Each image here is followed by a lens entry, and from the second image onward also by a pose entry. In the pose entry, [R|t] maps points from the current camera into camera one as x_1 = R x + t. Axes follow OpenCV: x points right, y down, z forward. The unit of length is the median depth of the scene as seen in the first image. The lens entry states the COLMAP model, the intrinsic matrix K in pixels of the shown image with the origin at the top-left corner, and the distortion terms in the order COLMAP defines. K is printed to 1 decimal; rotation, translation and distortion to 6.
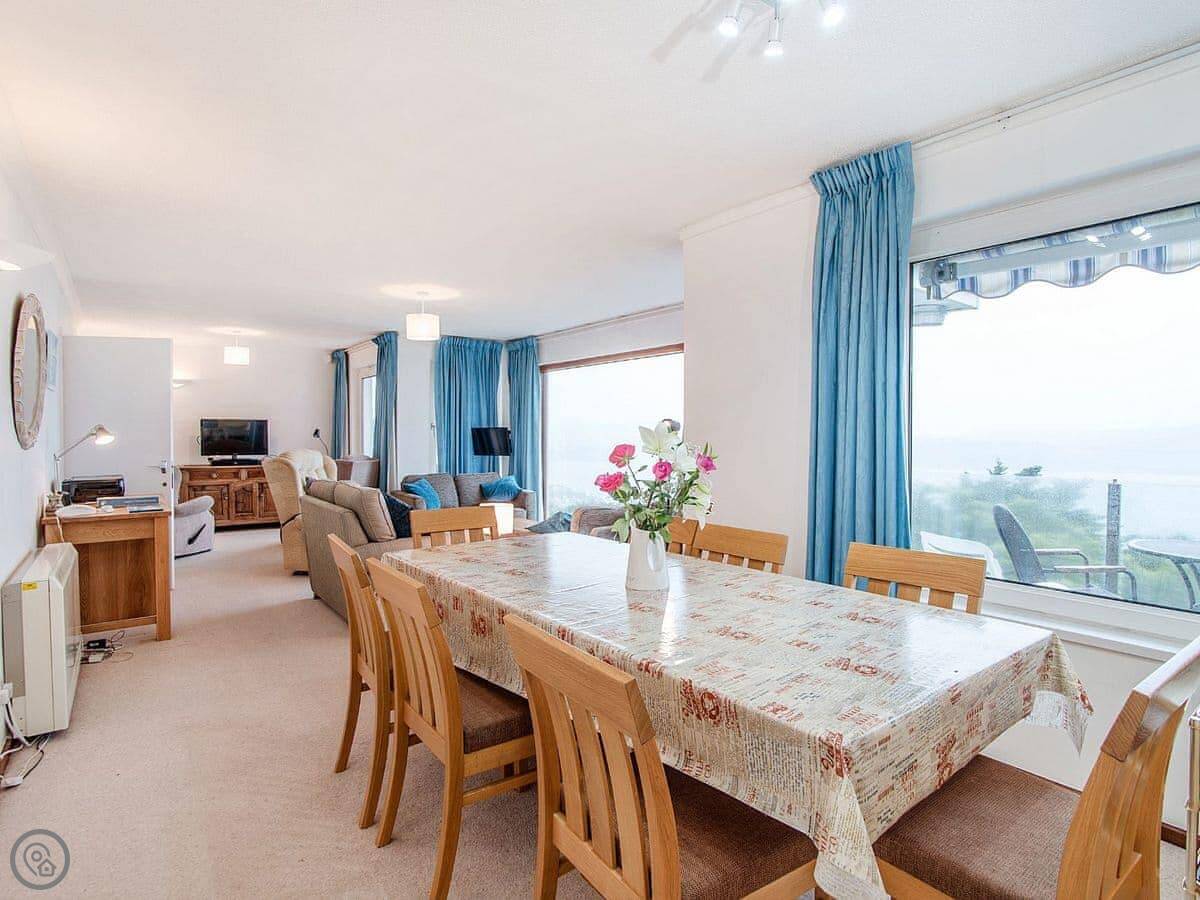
lens RADIAL K [[646.8, 0, 596.8], [0, 646.8, 459.9], [0, 0, 1]] dist [-0.000372, -0.001605]
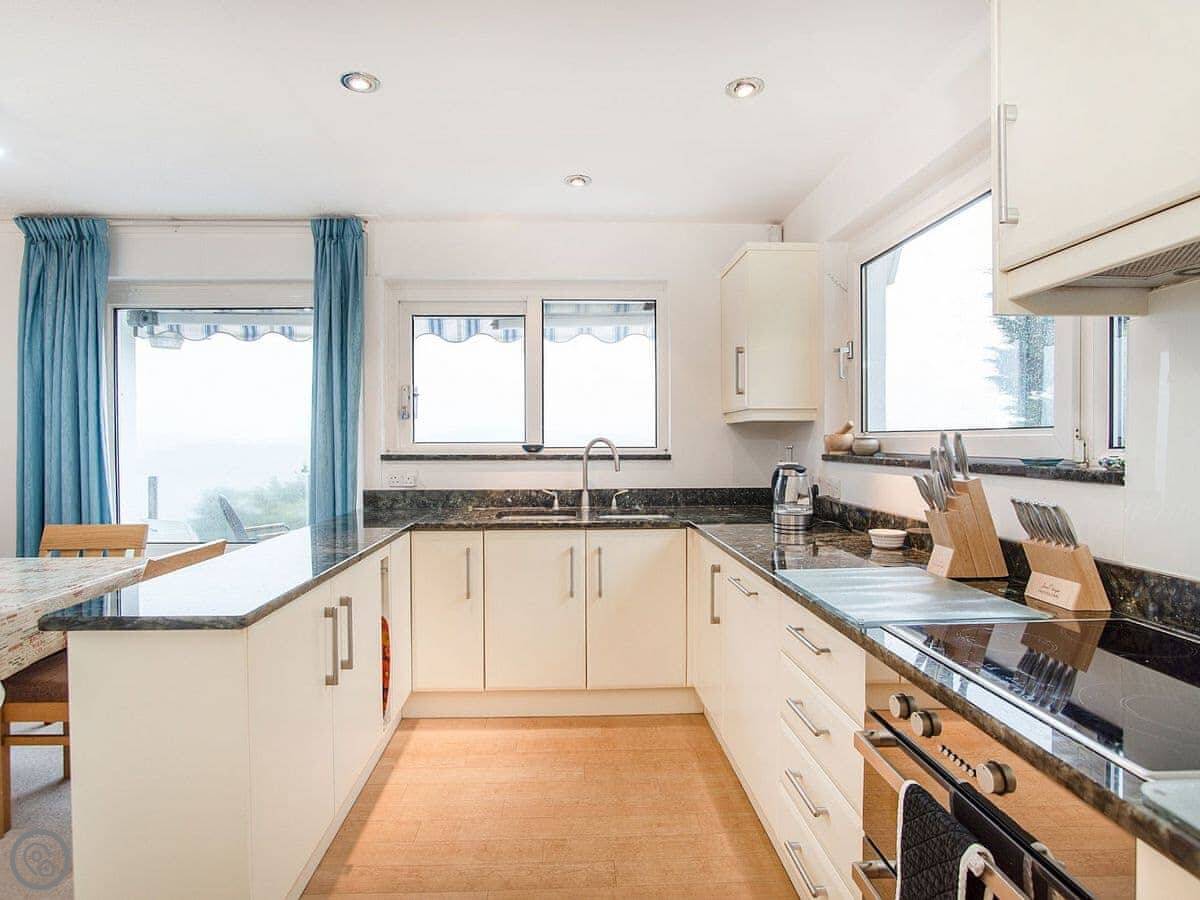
lens RADIAL K [[646.8, 0, 593.0], [0, 646.8, 446.5], [0, 0, 1]] dist [-0.000372, -0.001605]
pose [[0.565035, -0.009952, 0.825007, -0.041620], [0.033712, 0.999371, -0.011033, 0.017053], [-0.824378, 0.034047, 0.565015, -0.509905]]
